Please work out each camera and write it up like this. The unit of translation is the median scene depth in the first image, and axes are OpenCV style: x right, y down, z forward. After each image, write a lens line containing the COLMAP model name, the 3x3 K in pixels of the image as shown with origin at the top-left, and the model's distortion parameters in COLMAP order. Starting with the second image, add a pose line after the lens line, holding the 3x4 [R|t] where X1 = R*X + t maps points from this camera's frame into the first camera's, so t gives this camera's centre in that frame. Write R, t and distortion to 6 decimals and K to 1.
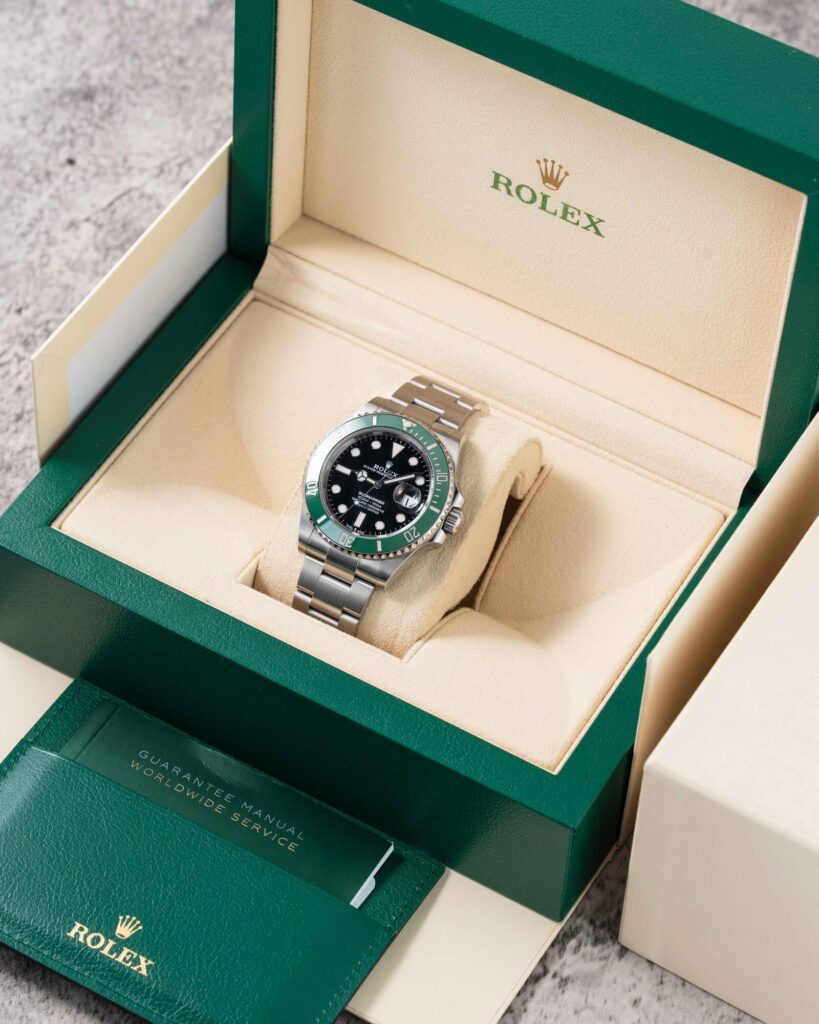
lens RADIAL K [[5596.1, 0, 409.9], [0, 5596.1, 512.7], [0, 0, 1]] dist [0.296784, 0.000000]
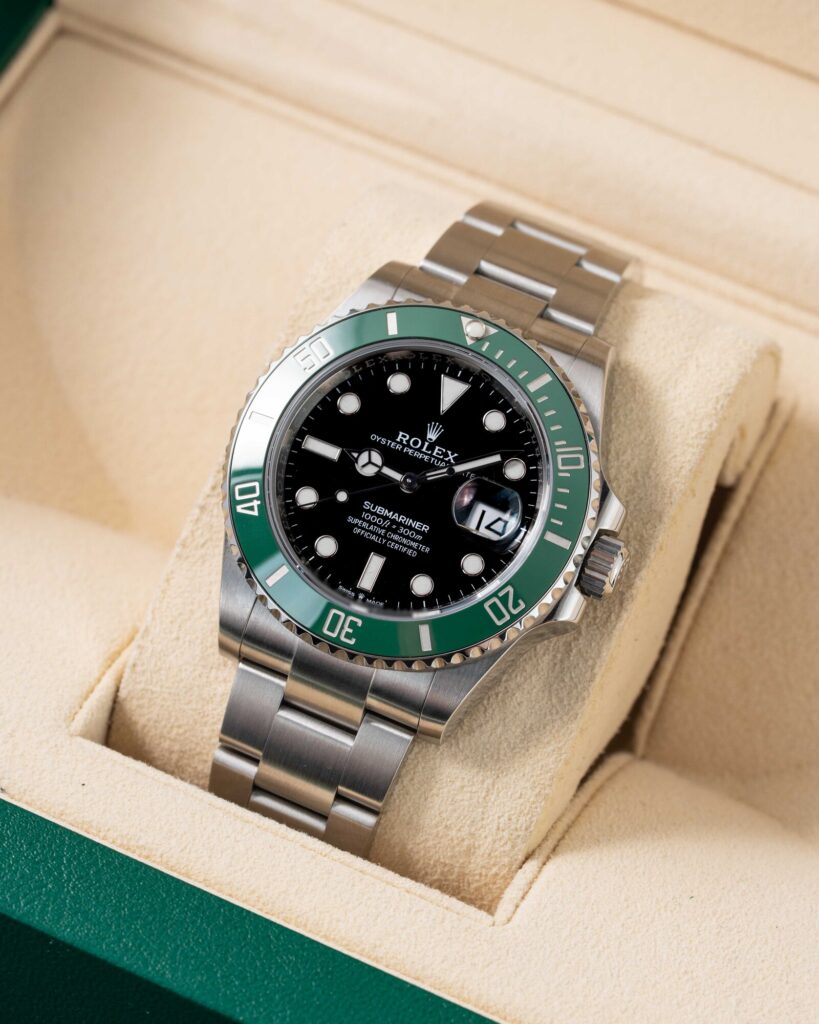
lens RADIAL K [[5596.1, 0, 408.7], [0, 5596.1, 510.5], [0, 0, 1]] dist [0.296784, 0.000000]
pose [[0.996700, -0.049112, 0.064631, -0.032025], [0.045283, 0.997204, 0.059440, -0.027016], [-0.067370, -0.056317, 0.996137, 0.593918]]
